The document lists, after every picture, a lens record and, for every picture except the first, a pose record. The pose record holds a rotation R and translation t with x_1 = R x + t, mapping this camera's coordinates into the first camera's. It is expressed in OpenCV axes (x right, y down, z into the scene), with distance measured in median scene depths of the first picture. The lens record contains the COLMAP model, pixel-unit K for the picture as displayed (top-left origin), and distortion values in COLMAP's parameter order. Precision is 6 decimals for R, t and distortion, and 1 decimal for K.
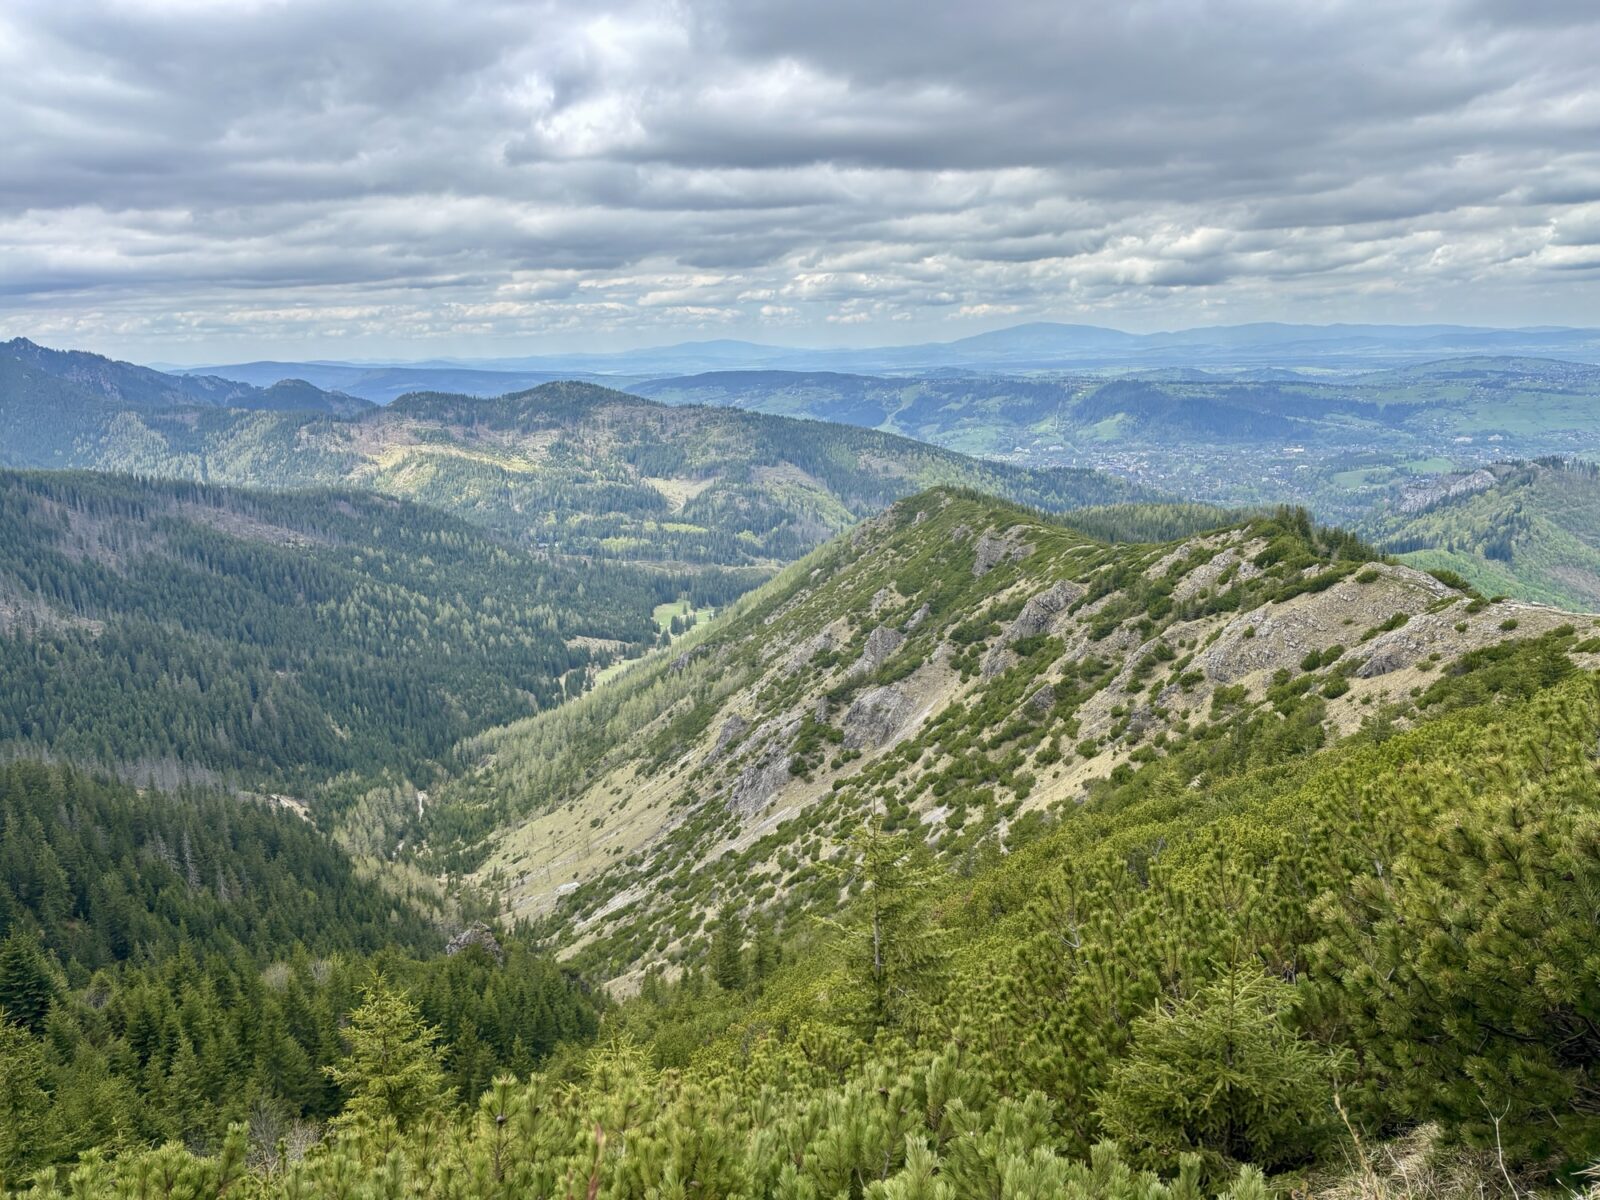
lens RADIAL K [[1188.0, 0, 800.0], [0, 1188.0, 600.0], [0, 0, 1]] dist [0.056777, -0.058909]
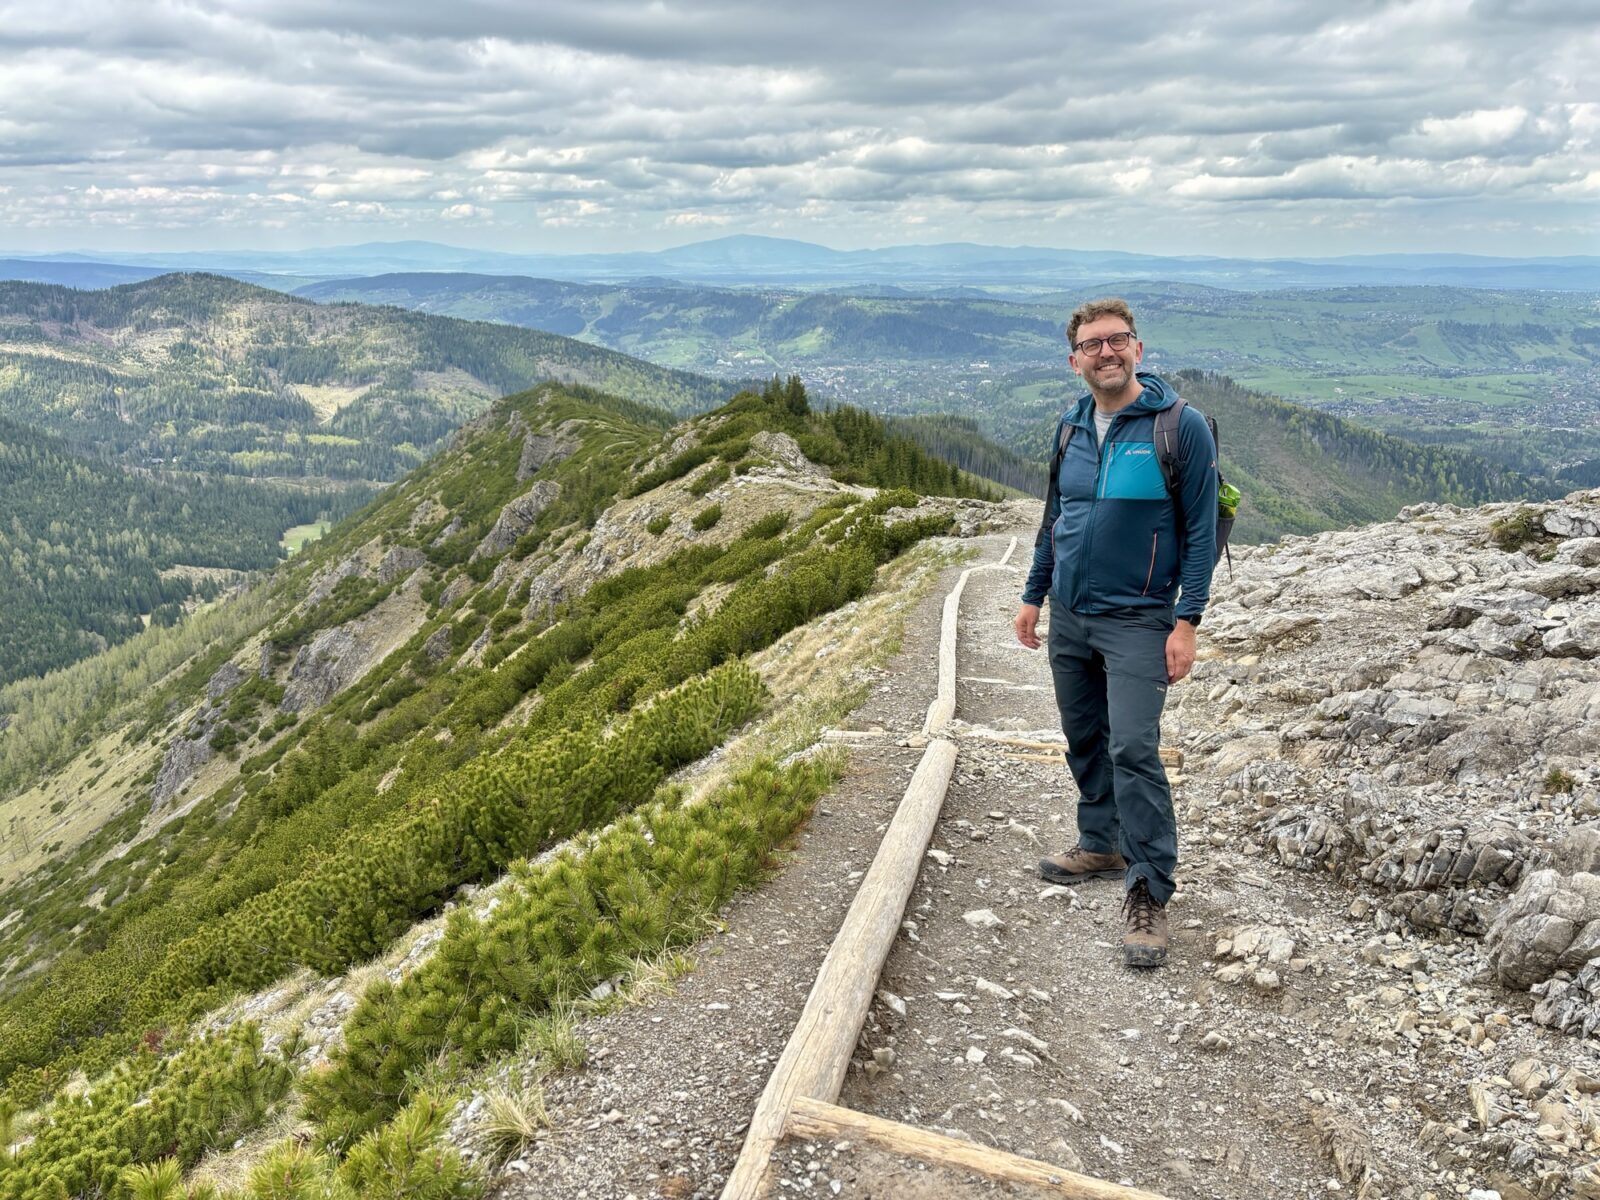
lens RADIAL K [[1198.1, 0, 802.8], [0, 1198.1, 581.1], [0, 0, 1]] dist [0.056436, -0.130758]
pose [[0.972260, -0.030054, 0.231965, 0.033261], [0.017677, 0.998316, 0.055253, 0.001293], [-0.233235, -0.049620, 0.971154, 0.035769]]
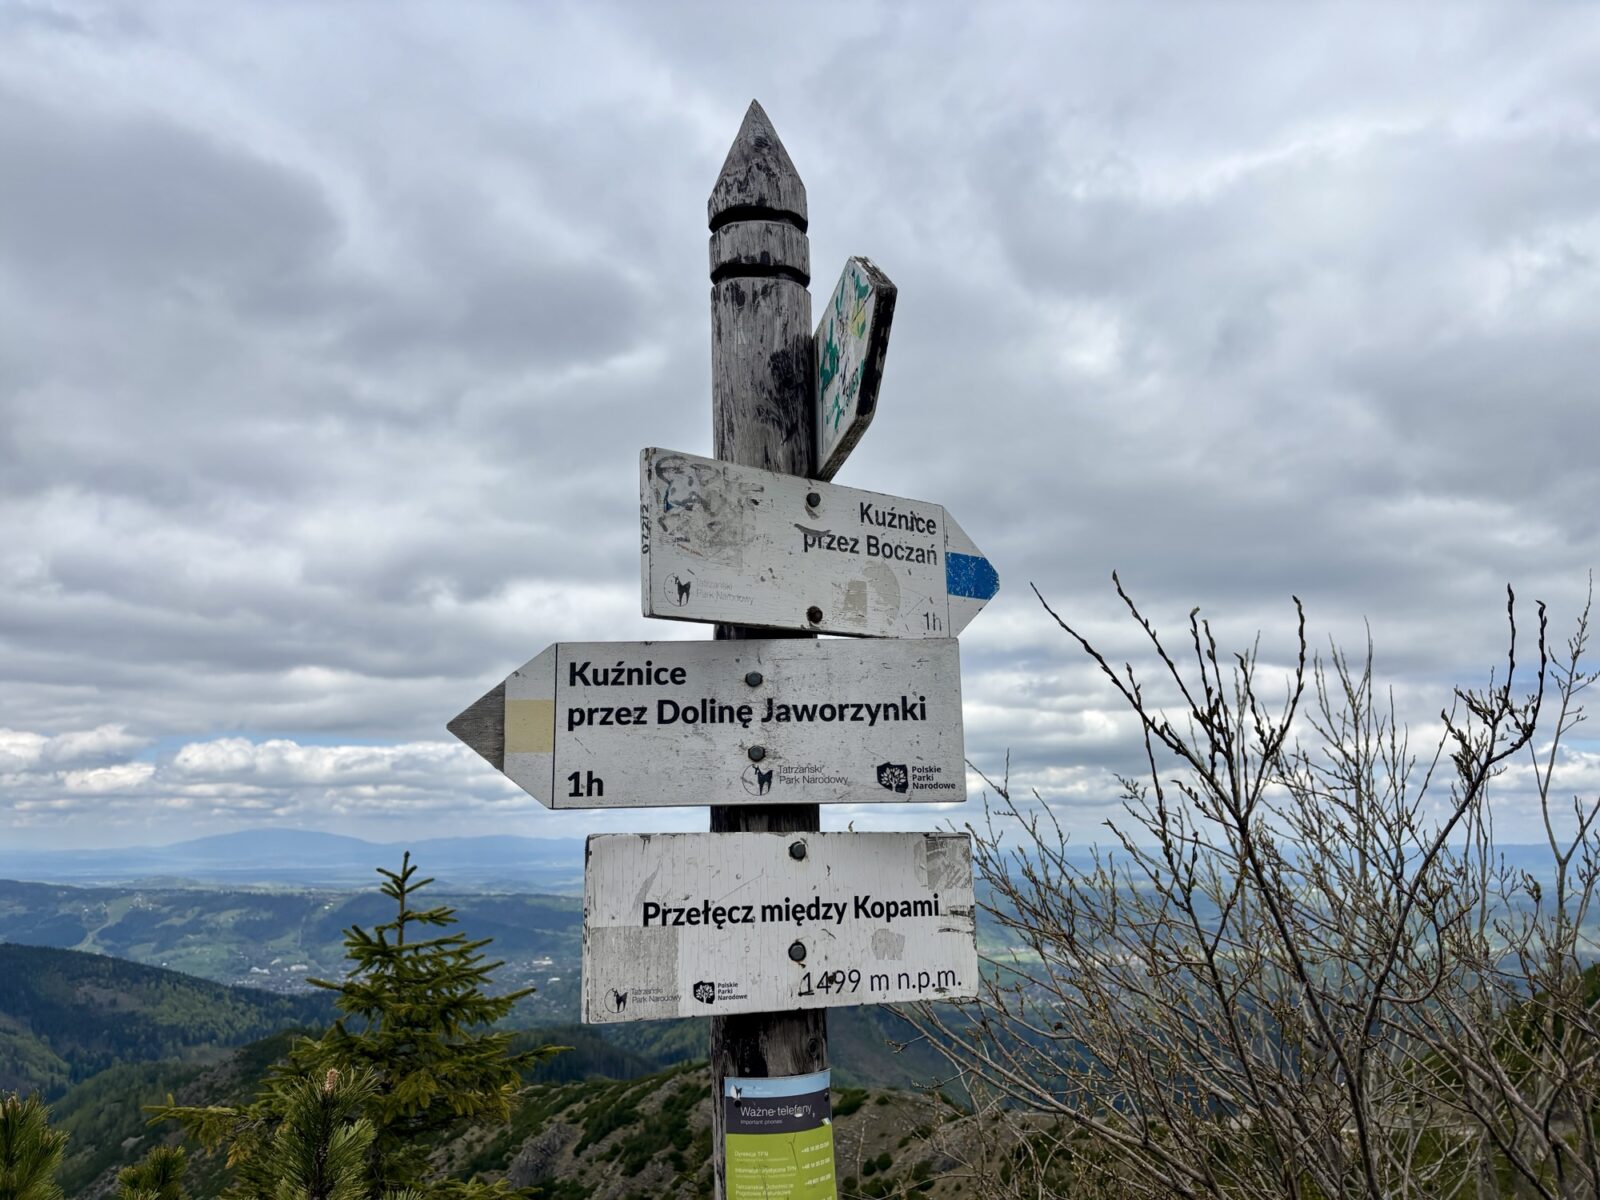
lens RADIAL K [[1188.0, 0, 800.0], [0, 1188.0, 600.0], [0, 0, 1]] dist [0.056777, -0.058909]
pose [[0.820361, 0.141454, 0.554075, -0.050048], [0.095740, 0.921272, -0.376950, -0.003898], [-0.563775, 0.362282, 0.742233, -0.025667]]
